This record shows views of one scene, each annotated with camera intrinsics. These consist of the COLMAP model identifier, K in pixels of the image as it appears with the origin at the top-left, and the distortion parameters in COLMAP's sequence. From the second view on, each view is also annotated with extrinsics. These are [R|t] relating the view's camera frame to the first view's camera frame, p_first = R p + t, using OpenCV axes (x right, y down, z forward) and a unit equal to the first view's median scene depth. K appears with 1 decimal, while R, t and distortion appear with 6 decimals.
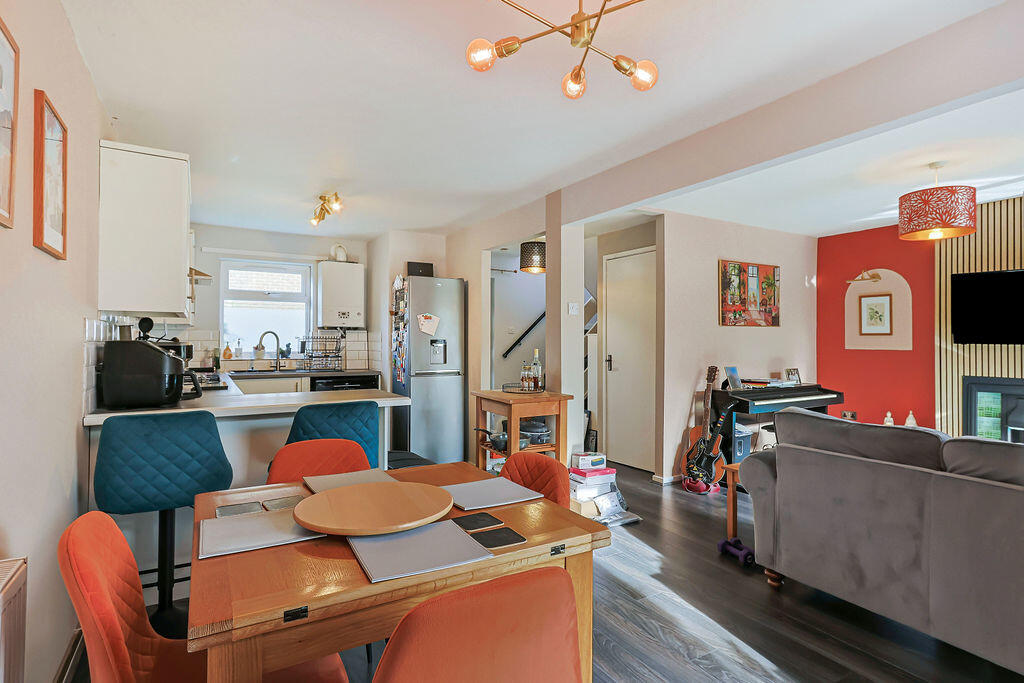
lens RADIAL K [[546.7, 0, 512.0], [0, 546.7, 341.5], [0, 0, 1]] dist [0.002235, 0.000189]
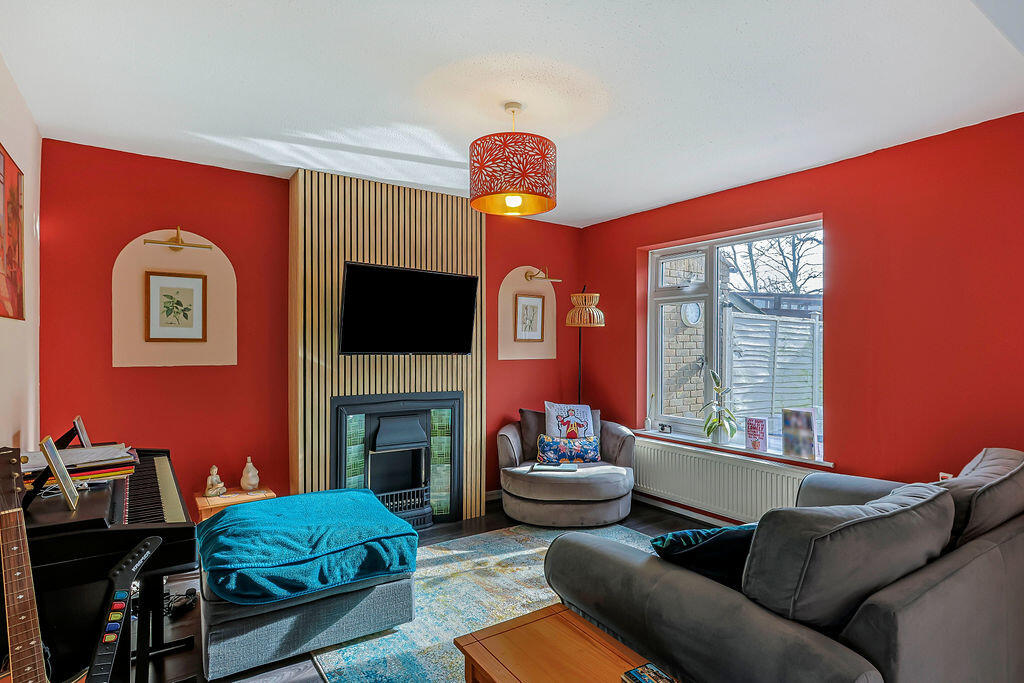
lens RADIAL K [[546.7, 0, 512.0], [0, 546.7, 341.5], [0, 0, 1]] dist [0.002235, 0.000189]
pose [[-0.094177, -0.001557, 0.995554, 0.040702], [0.001545, 0.999997, 0.001710, -0.011758], [-0.995554, 0.001699, -0.094175, 0.679416]]
